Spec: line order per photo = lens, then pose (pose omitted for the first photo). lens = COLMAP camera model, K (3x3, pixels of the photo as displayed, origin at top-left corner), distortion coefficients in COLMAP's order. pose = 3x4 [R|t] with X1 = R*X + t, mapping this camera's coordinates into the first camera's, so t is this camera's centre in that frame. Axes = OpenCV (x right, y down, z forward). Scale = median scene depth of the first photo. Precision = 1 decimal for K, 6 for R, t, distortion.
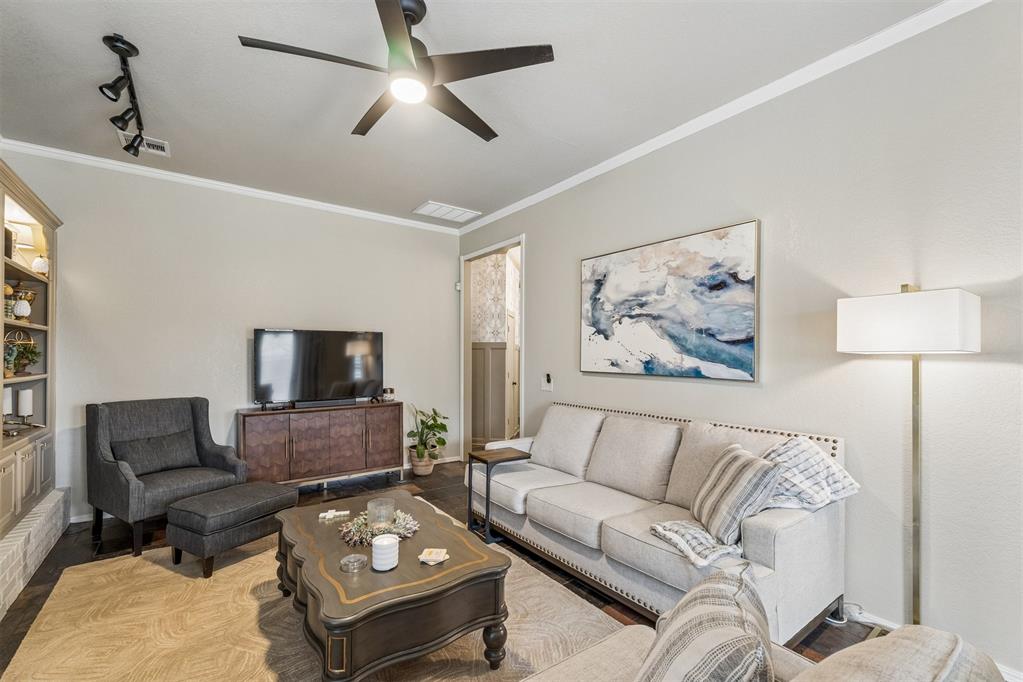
lens RADIAL K [[433.8, 0, 514.6], [0, 433.8, 351.5], [0, 0, 1]] dist [0.009324, -0.001007]
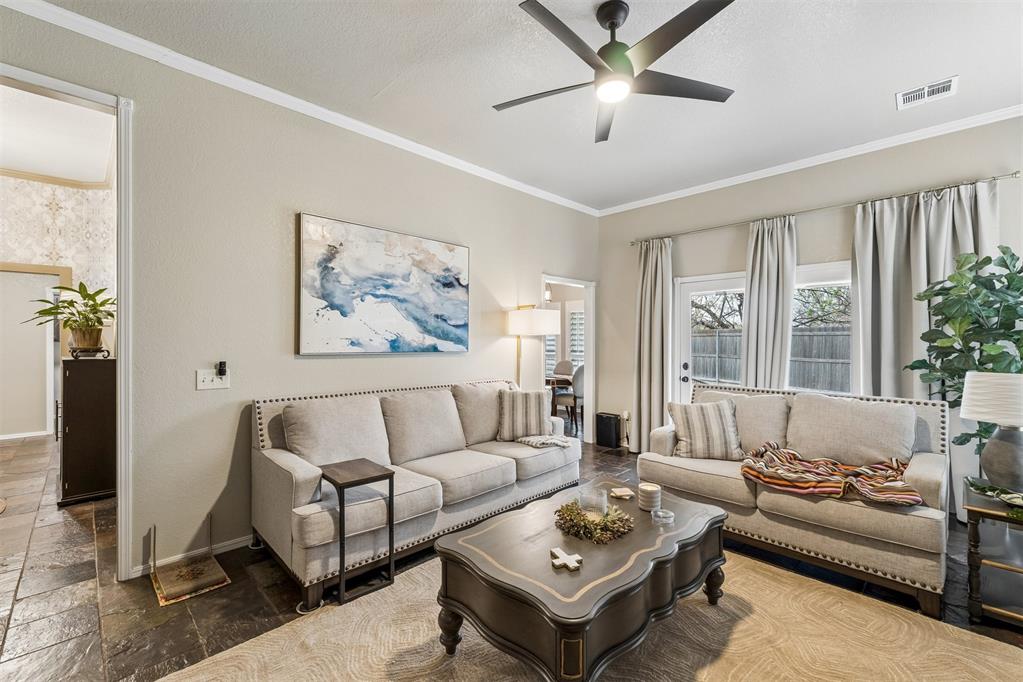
lens RADIAL K [[433.8, 0, 514.1], [0, 433.8, 340.0], [0, 0, 1]] dist [0.009324, -0.001007]
pose [[-0.153139, -0.010458, 0.988149, -0.838647], [-0.017515, 0.999816, 0.007867, 0.009062], [-0.988049, -0.016103, -0.153294, 0.909868]]
